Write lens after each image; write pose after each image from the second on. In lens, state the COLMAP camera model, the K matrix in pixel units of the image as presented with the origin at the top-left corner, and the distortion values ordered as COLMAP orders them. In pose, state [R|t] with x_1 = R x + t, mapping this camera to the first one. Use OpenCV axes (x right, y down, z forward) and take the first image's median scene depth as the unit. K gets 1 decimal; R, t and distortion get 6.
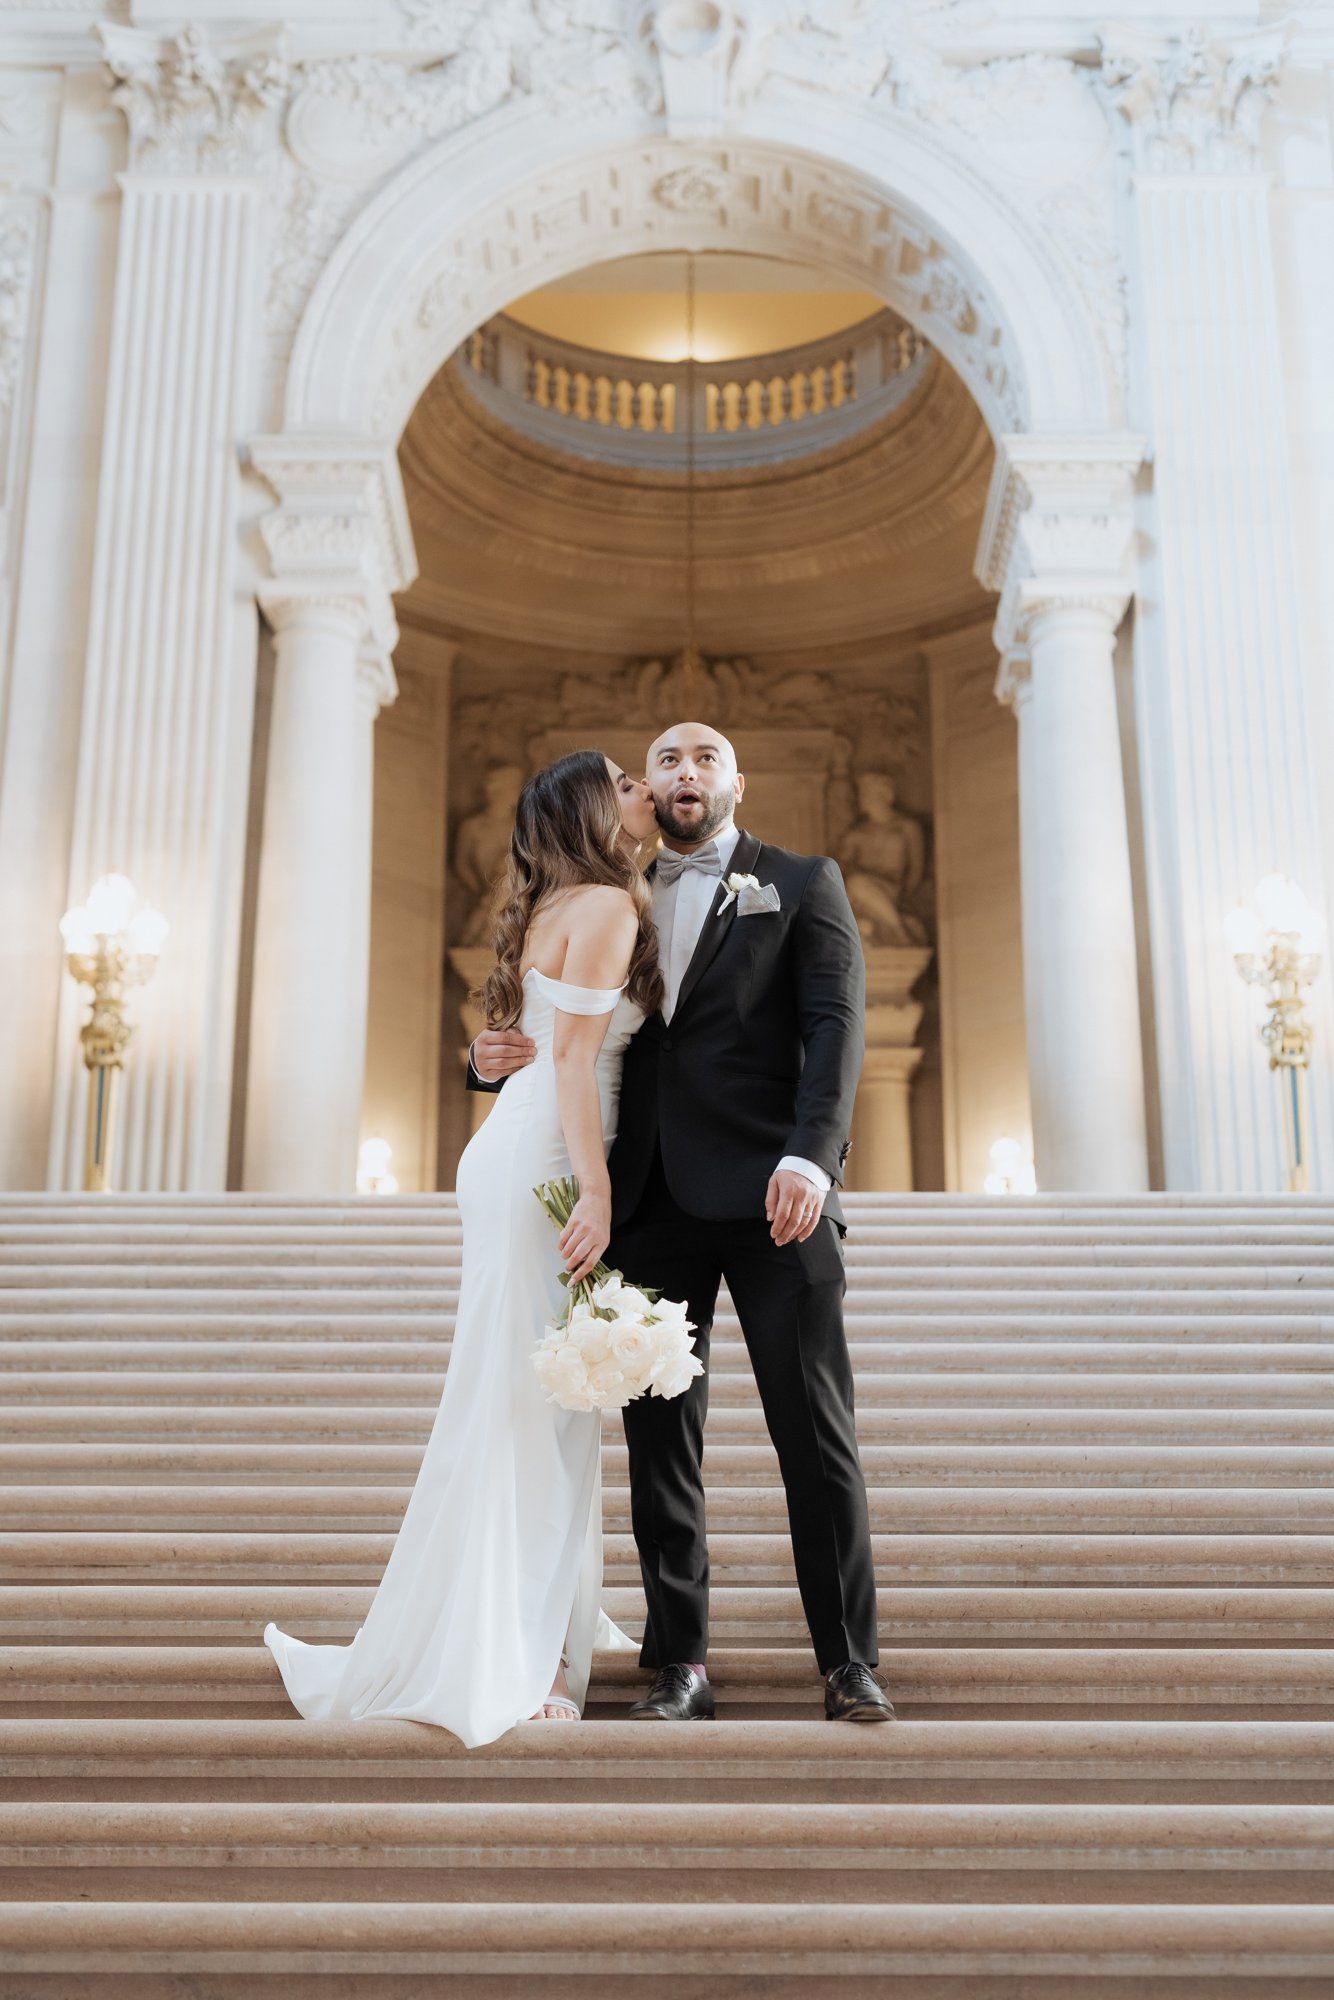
lens RADIAL K [[2786.1, 0, 665.0], [0, 2786.1, 995.5], [0, 0, 1]] dist [-0.028178, 0.000000]
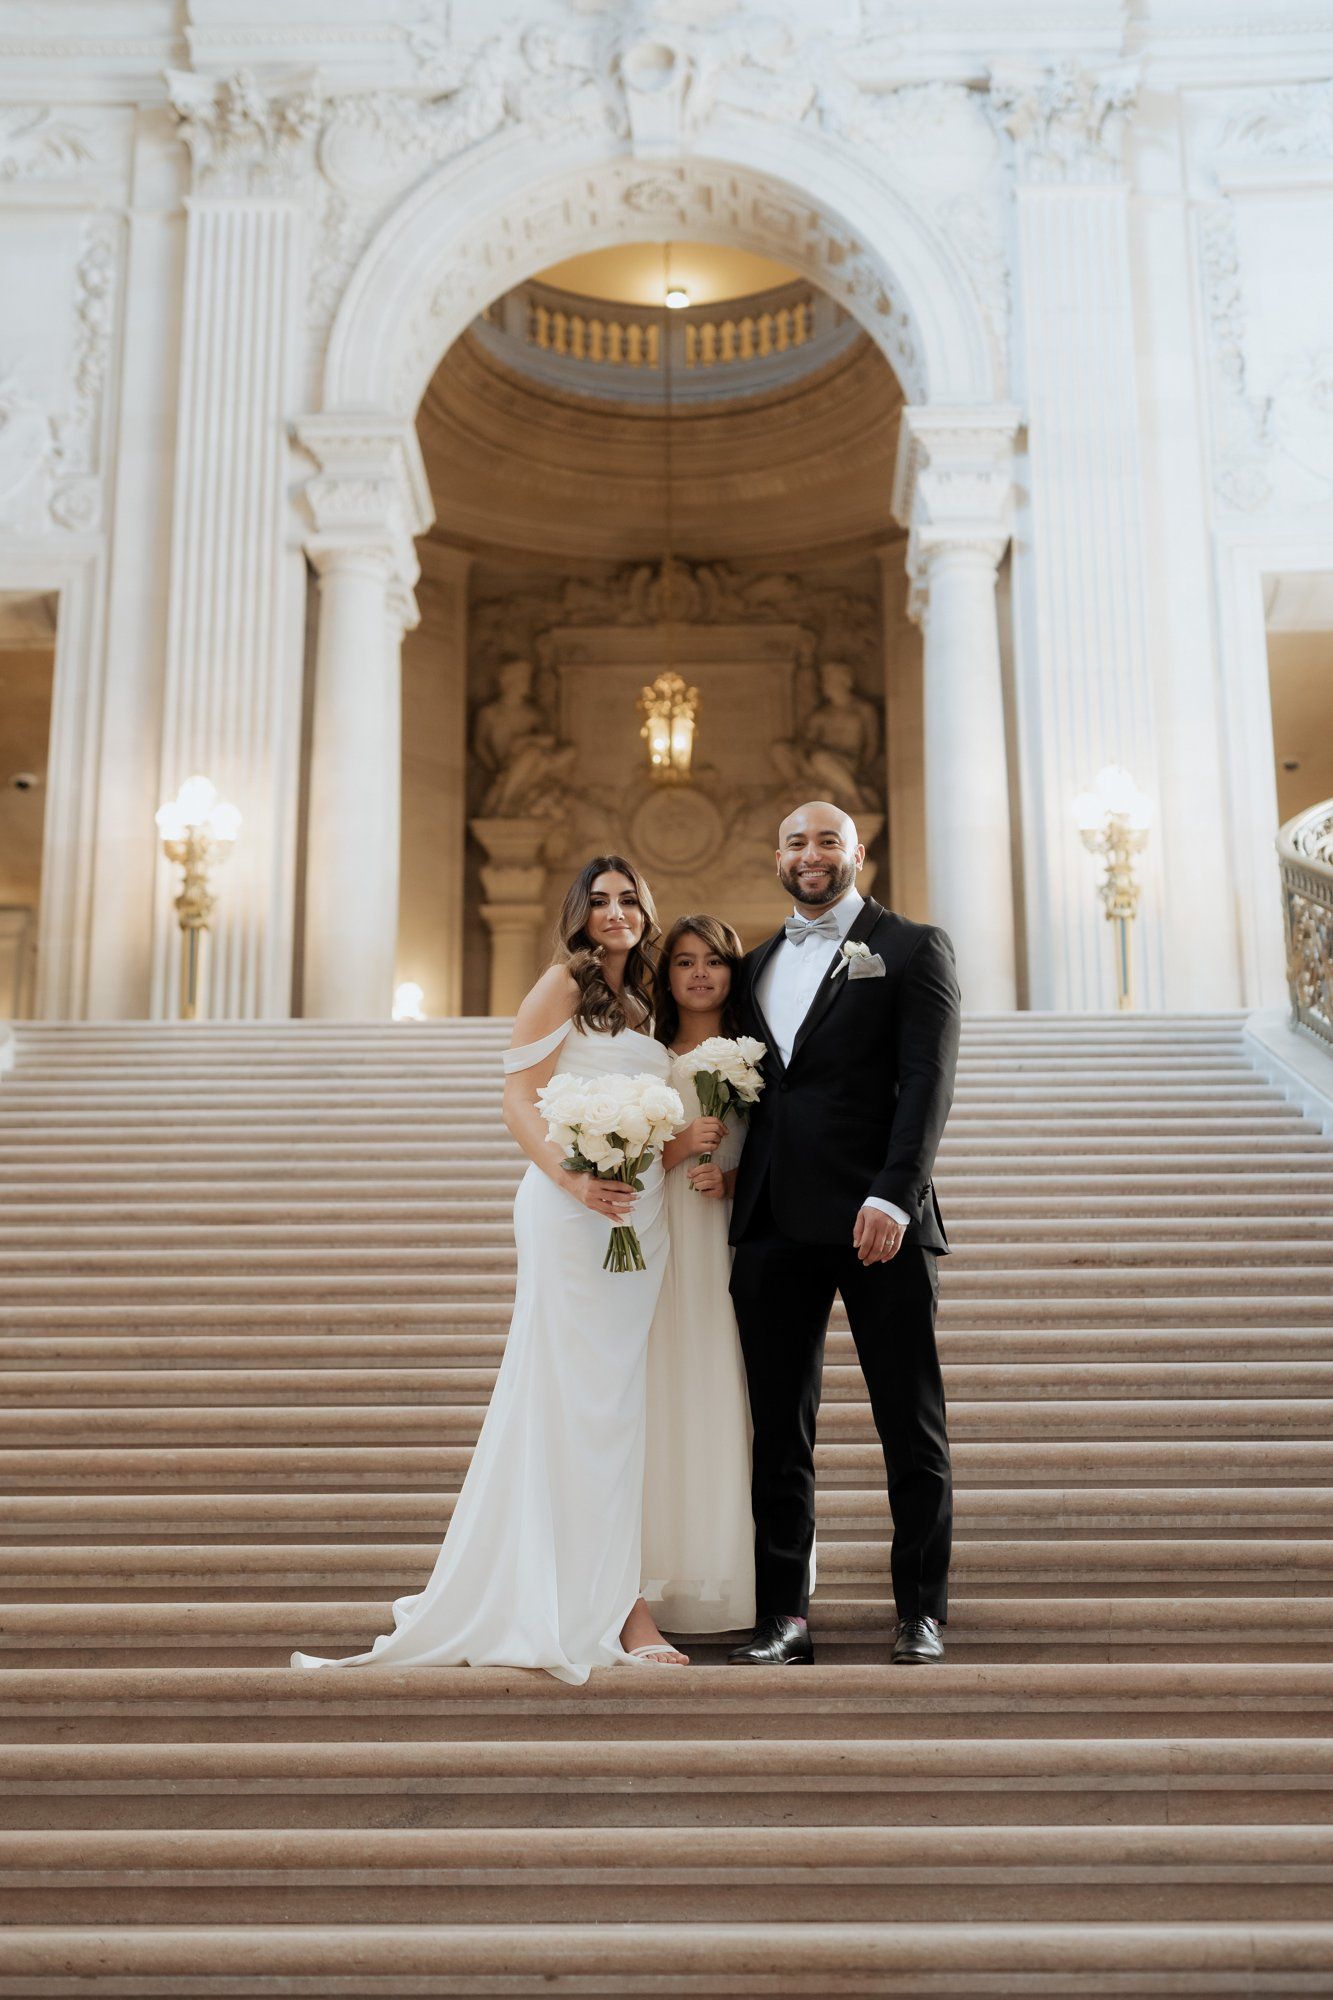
lens RADIAL K [[2786.1, 0, 670.1], [0, 2786.1, 1015.5], [0, 0, 1]] dist [-0.028178, 0.000000]
pose [[0.999876, -0.010168, -0.012008, 0.027730], [0.010906, 0.997950, 0.063065, -0.010706], [0.011342, -0.063188, 0.997937, -0.236998]]
